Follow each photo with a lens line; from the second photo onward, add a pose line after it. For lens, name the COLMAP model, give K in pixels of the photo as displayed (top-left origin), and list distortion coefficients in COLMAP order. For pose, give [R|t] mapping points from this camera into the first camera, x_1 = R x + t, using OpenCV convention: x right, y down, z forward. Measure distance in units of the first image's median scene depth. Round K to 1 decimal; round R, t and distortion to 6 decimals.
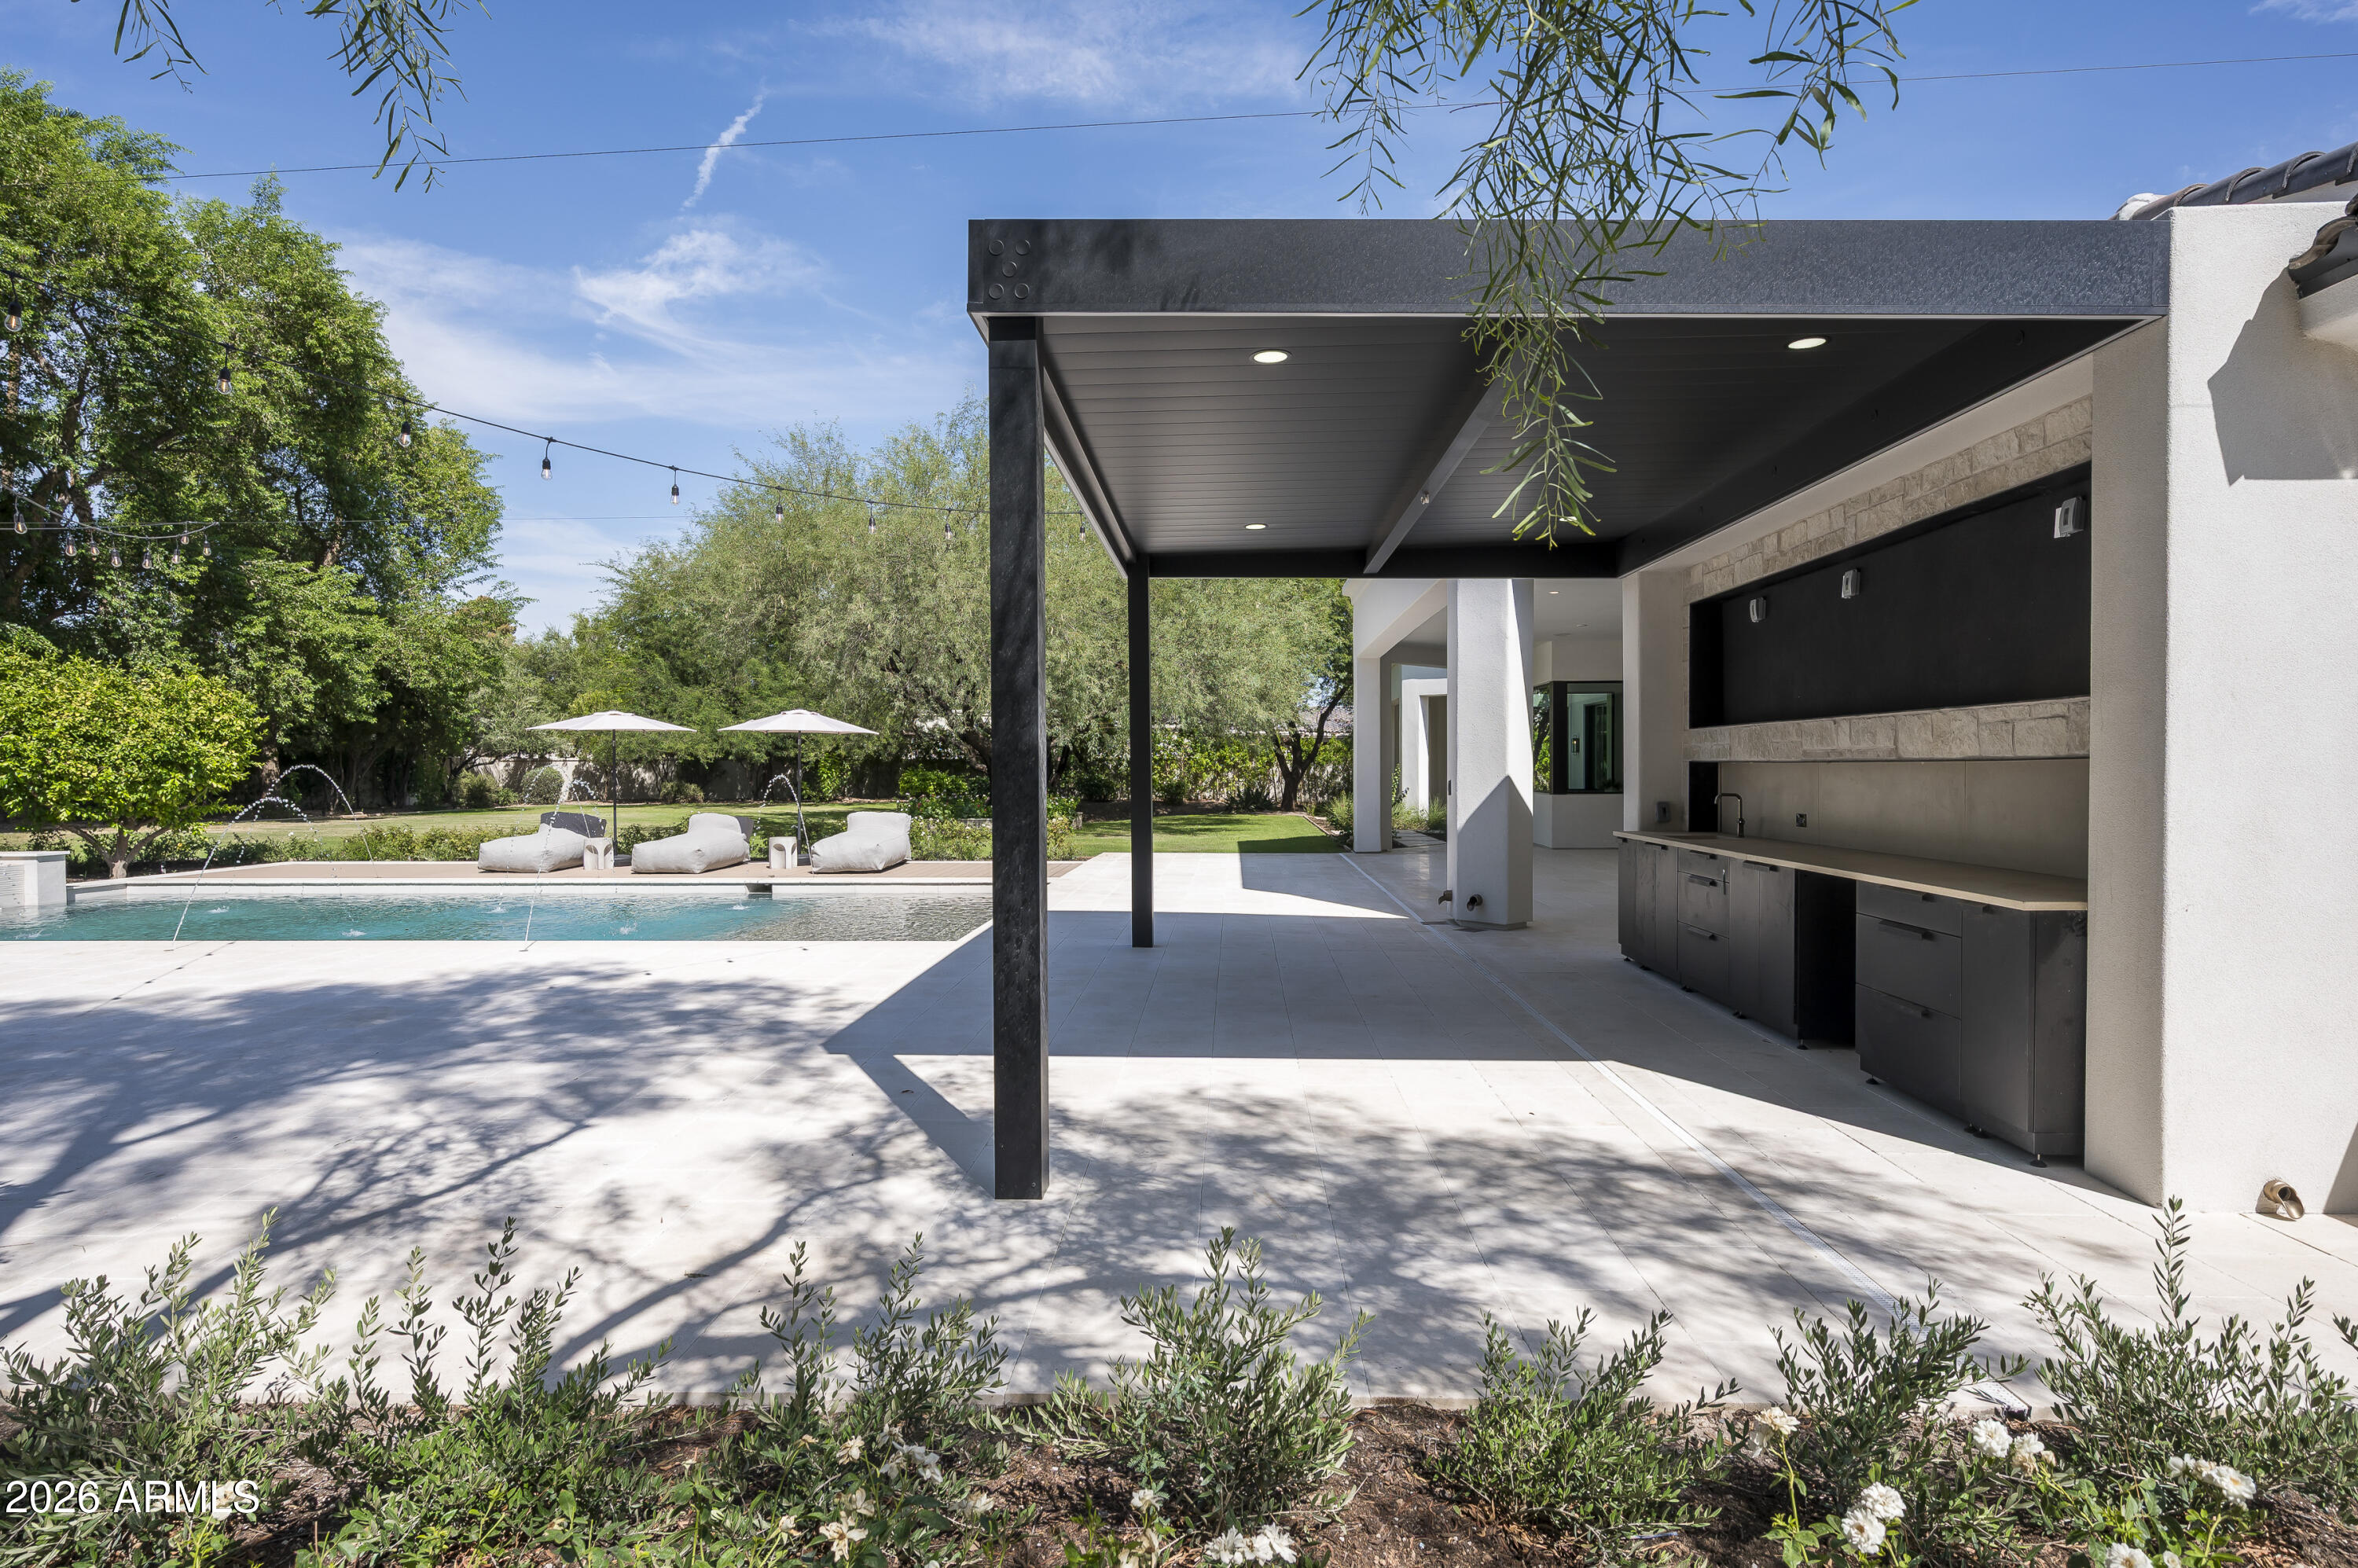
lens RADIAL K [[1224.6, 0, 1182.3], [0, 1224.6, 775.6], [0, 0, 1]] dist [0.001376, 0.000327]
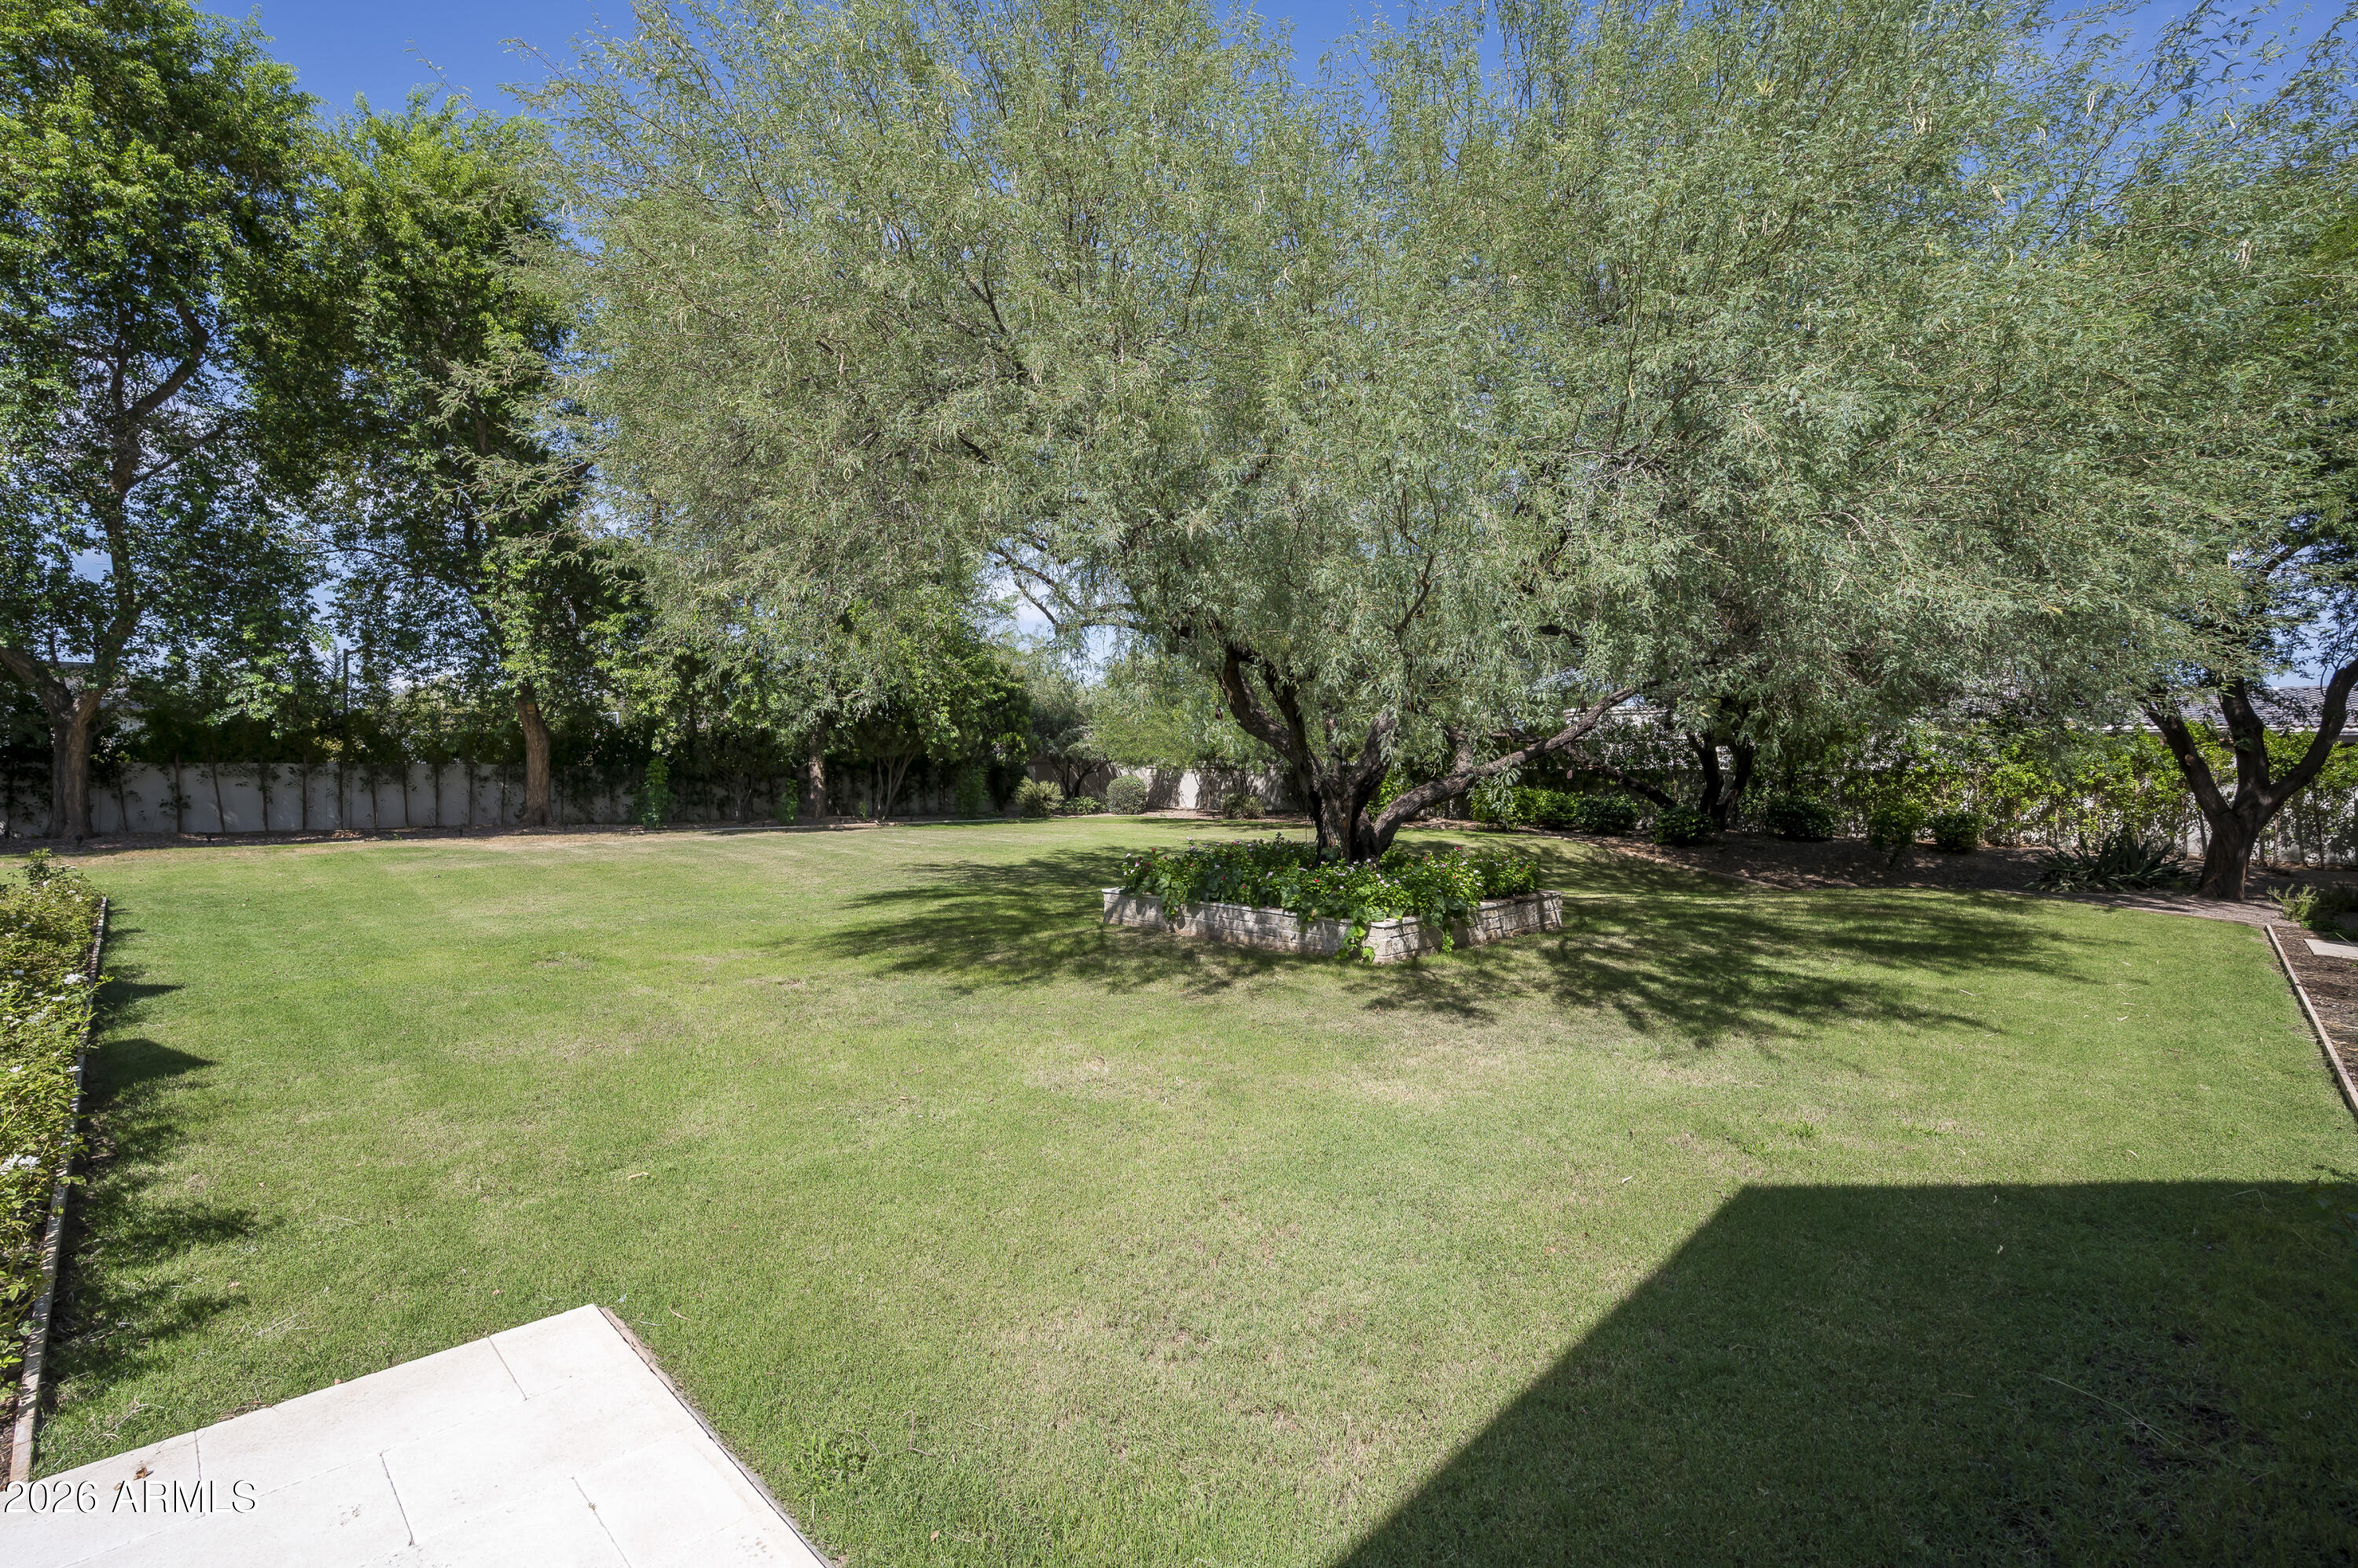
lens RADIAL K [[1023.2, 0, 1180.1], [0, 1023.2, 776.2], [0, 0, 1]] dist [-0.000944, -0.000047]
pose [[0.745079, 0.008609, -0.666920, 0.060228], [-0.014040, 0.999898, -0.002778, -0.007888], [0.666828, 0.011434, 0.745124, 0.561974]]
